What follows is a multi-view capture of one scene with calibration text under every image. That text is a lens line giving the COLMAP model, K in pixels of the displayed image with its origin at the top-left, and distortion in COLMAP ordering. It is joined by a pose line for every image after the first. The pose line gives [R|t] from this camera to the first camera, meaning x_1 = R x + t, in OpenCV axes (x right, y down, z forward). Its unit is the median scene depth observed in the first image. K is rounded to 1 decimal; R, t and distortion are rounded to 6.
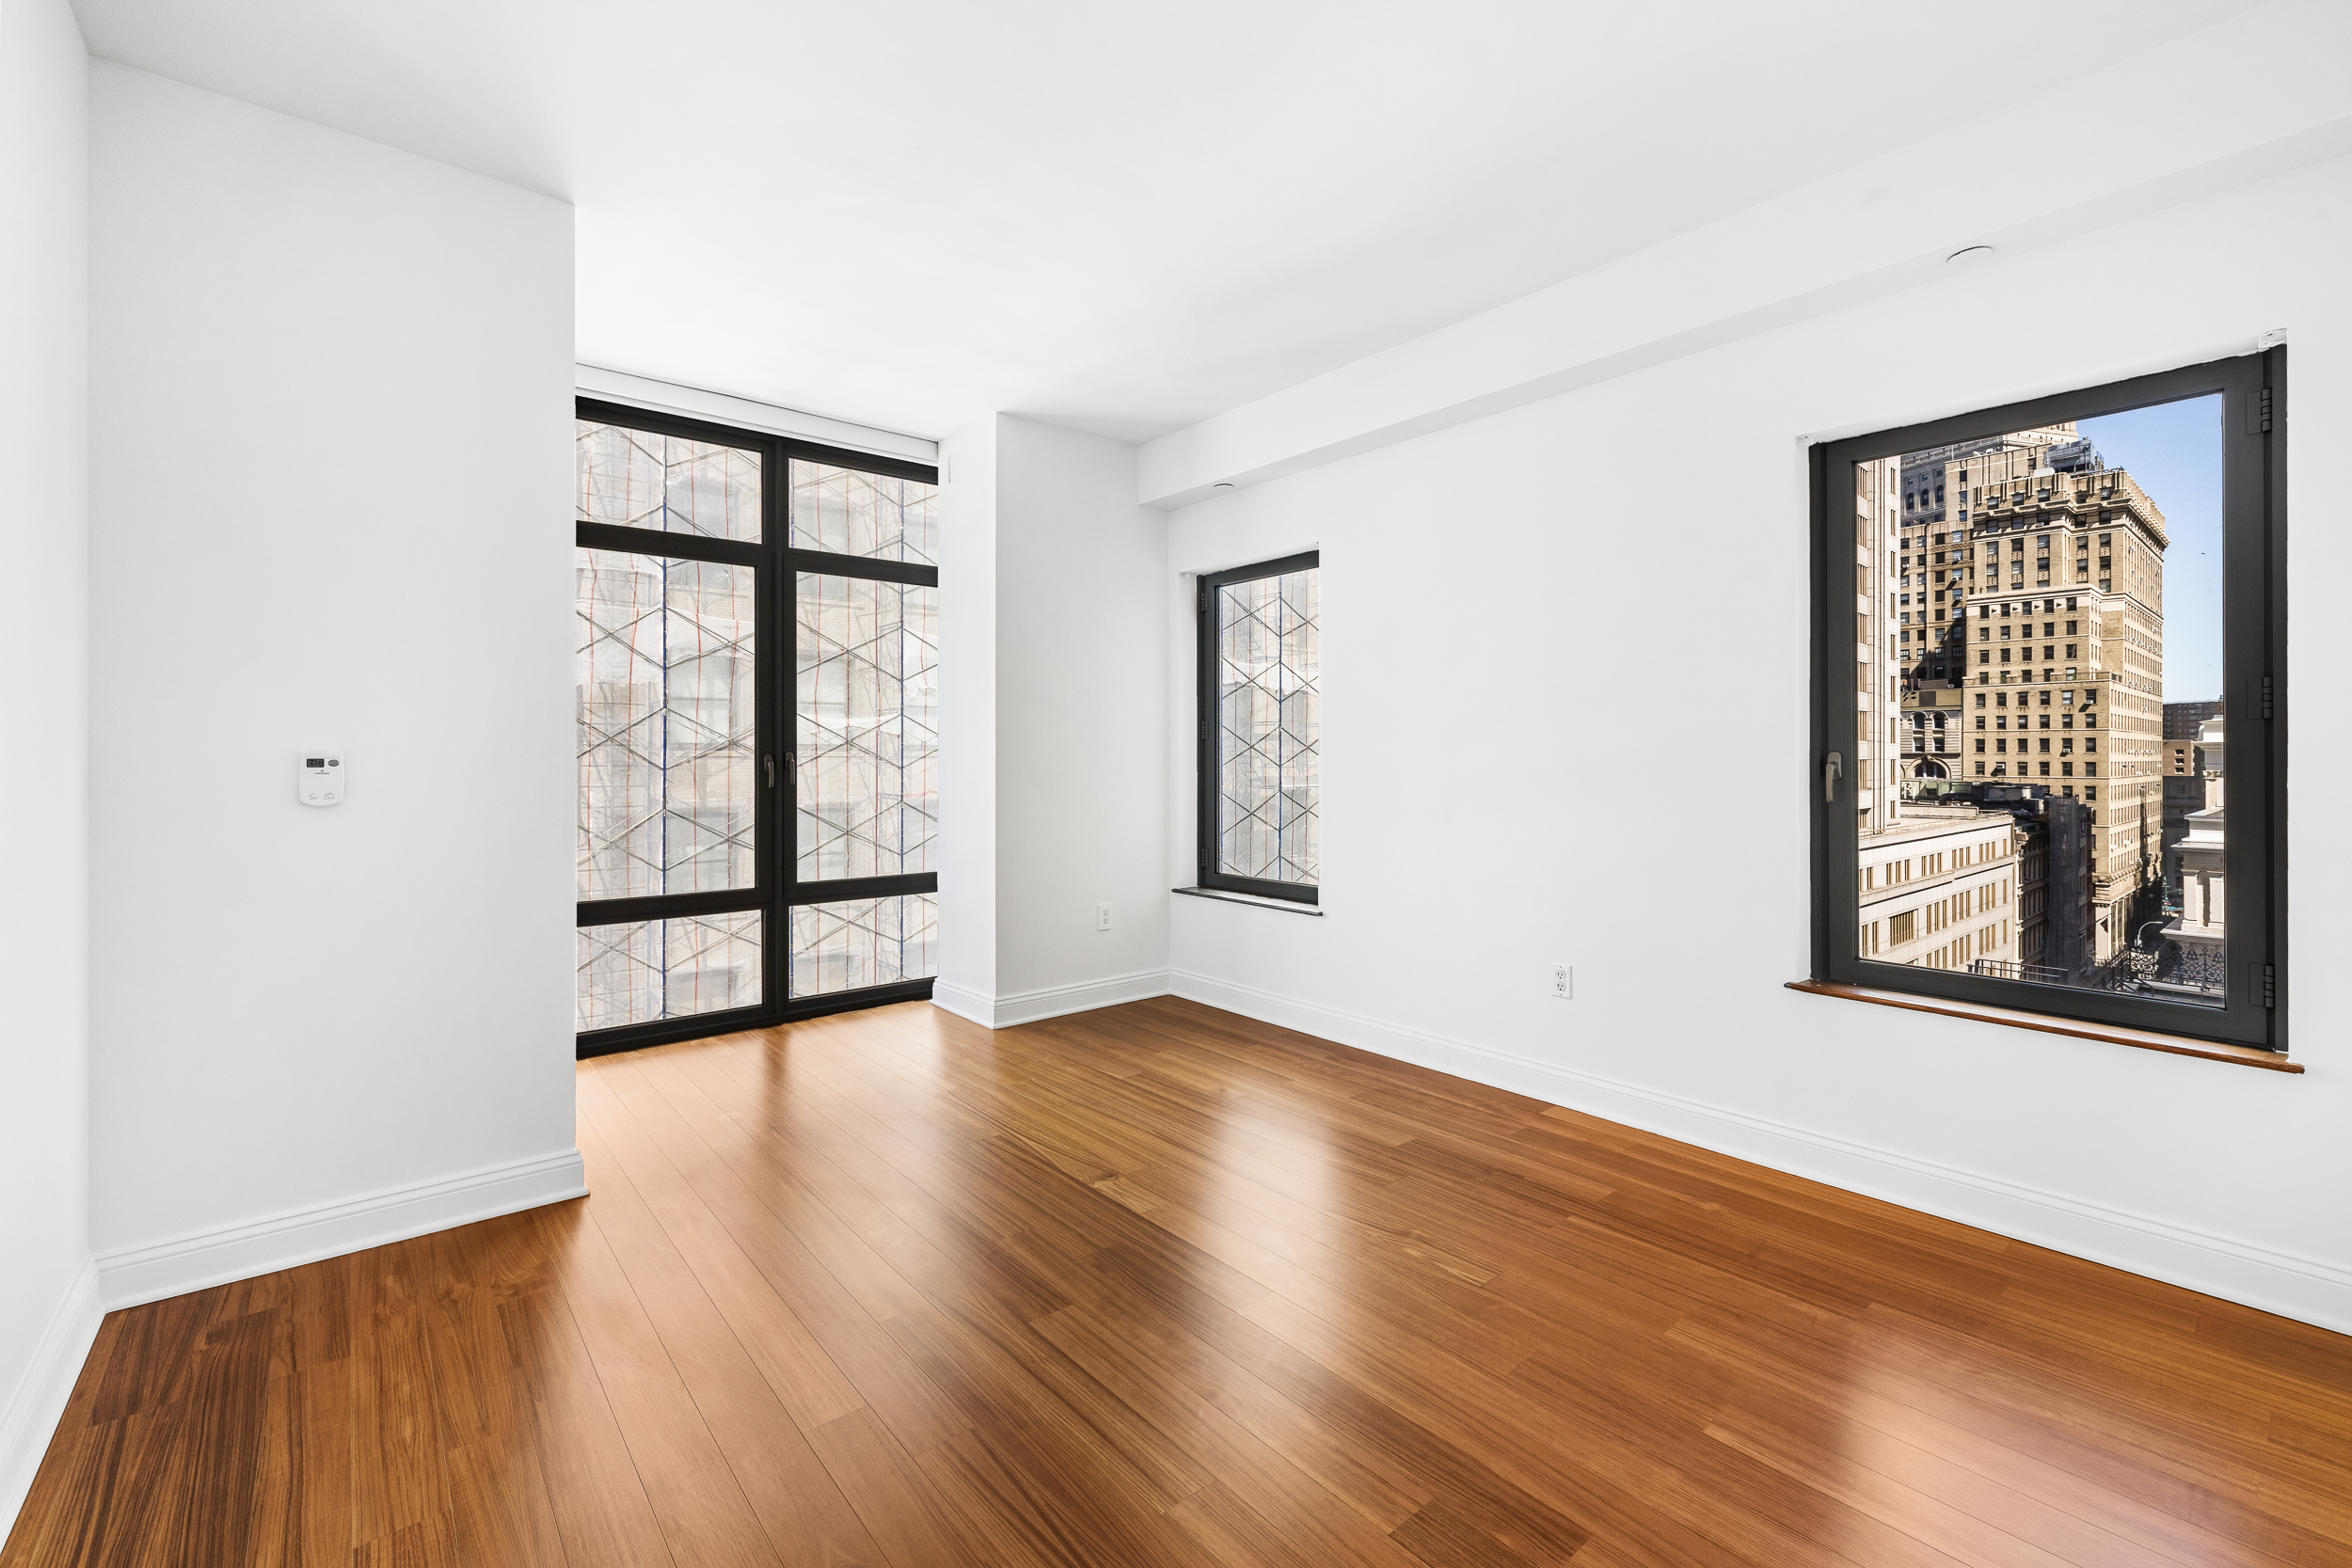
lens RADIAL K [[993.0, 0, 1166.4], [0, 993.0, 750.2], [0, 0, 1]] dist [0.000502, 0.001519]
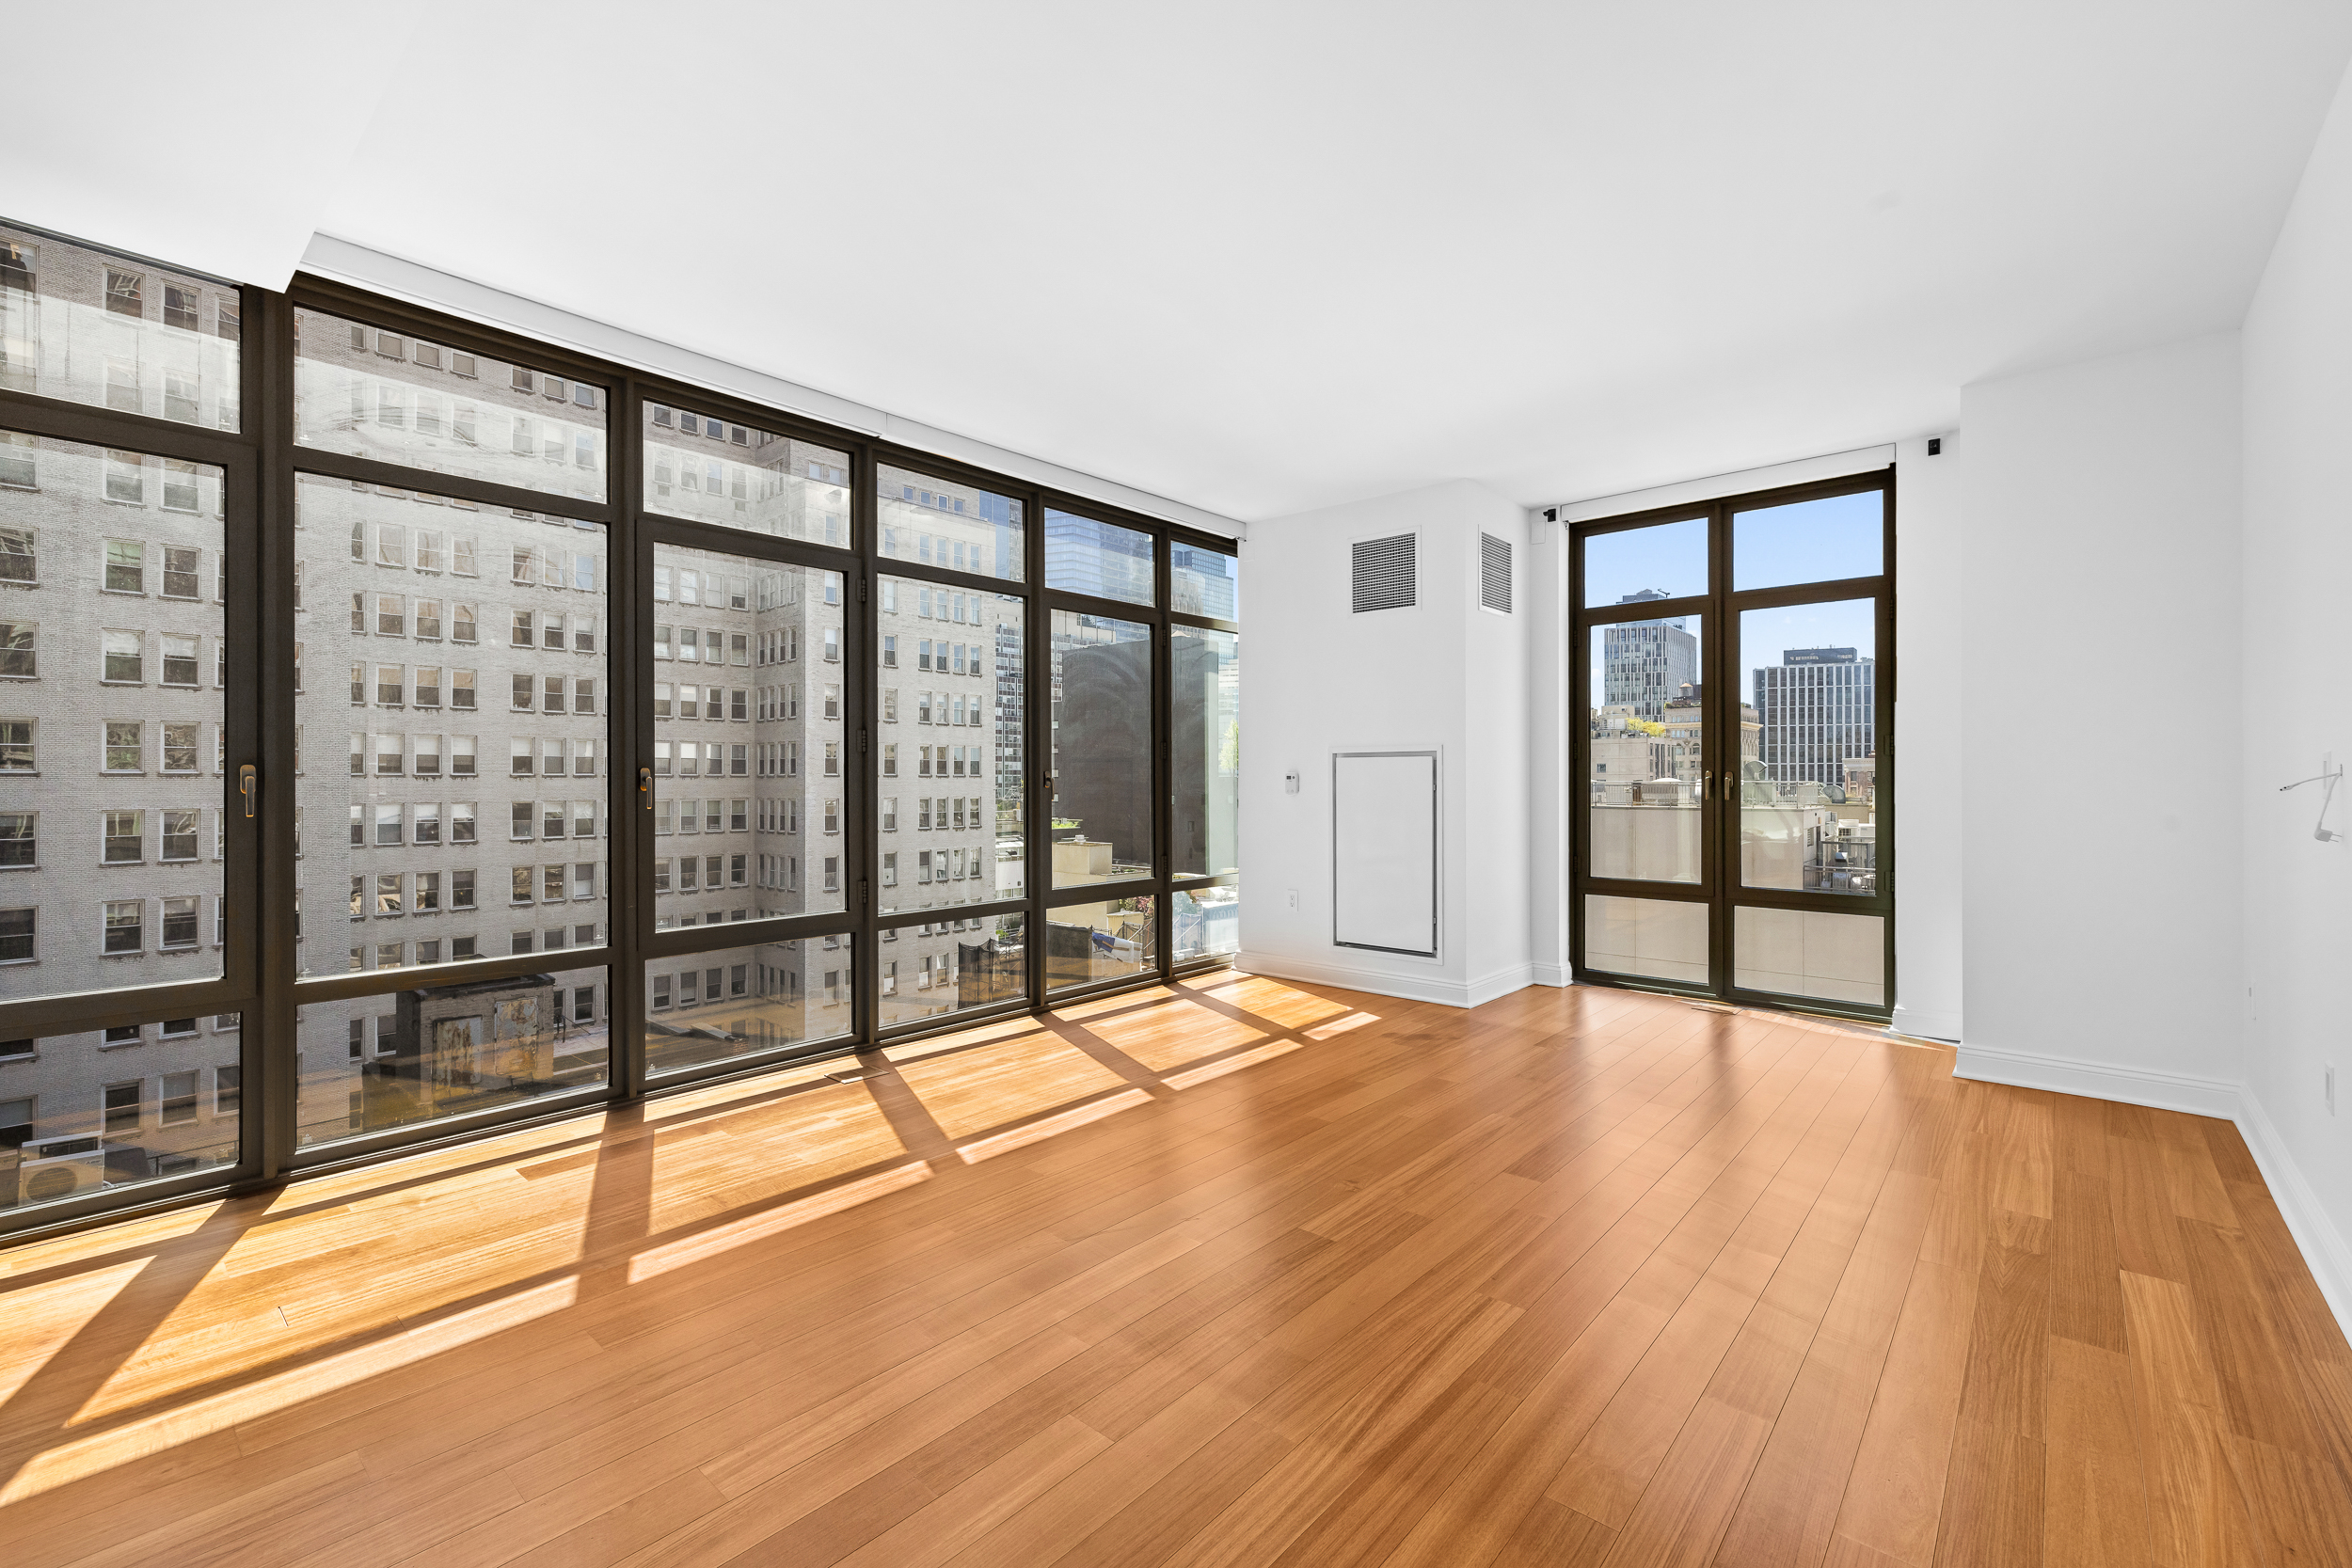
lens RADIAL K [[993.0, 0, 1172.2], [0, 993.0, 769.6], [0, 0, 1]] dist [0.000502, 0.001519]
pose [[0.151023, -0.009313, -0.988486, 0.661794], [0.004180, 0.999953, -0.008783, 0.009654], [0.988521, -0.002805, 0.151055, 0.187147]]
